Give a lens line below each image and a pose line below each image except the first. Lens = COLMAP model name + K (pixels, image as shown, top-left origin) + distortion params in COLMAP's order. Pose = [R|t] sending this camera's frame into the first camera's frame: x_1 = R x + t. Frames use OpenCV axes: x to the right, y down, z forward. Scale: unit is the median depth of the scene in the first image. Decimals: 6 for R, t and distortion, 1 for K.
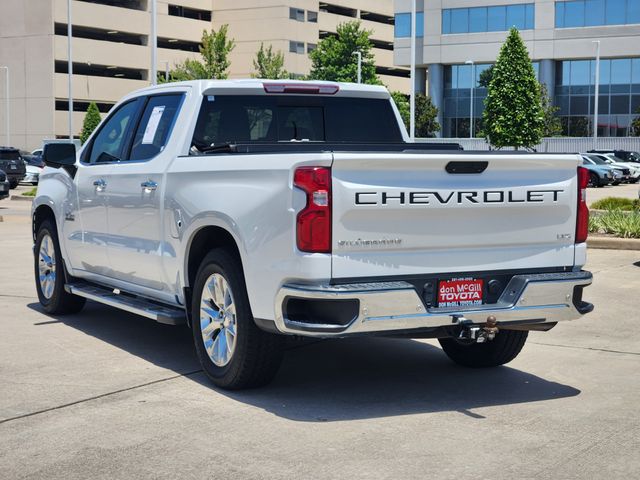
lens RADIAL K [[1195.7, 0, 326.2], [0, 1195.7, 240.3], [0, 0, 1]] dist [-0.170116, 0.000000]
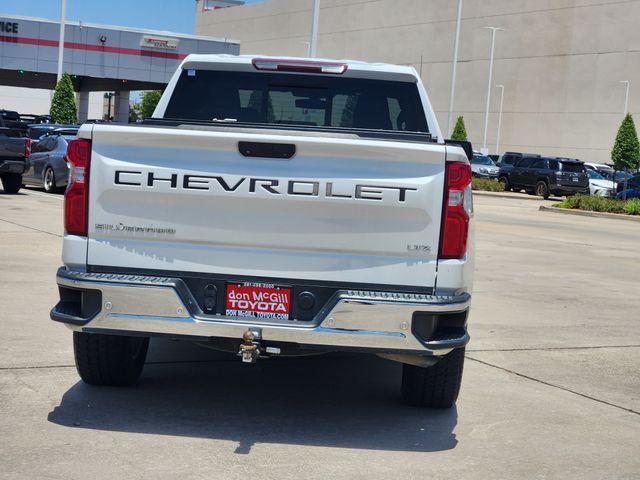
lens RADIAL K [[1195.7, 0, 322.2], [0, 1195.7, 240.0], [0, 0, 1]] dist [-0.170116, 0.000000]
pose [[0.866054, 0.087212, -0.492285, 0.557484], [-0.093506, 0.995548, 0.011869, -0.012659], [0.491129, 0.035752, 0.870353, 0.299106]]
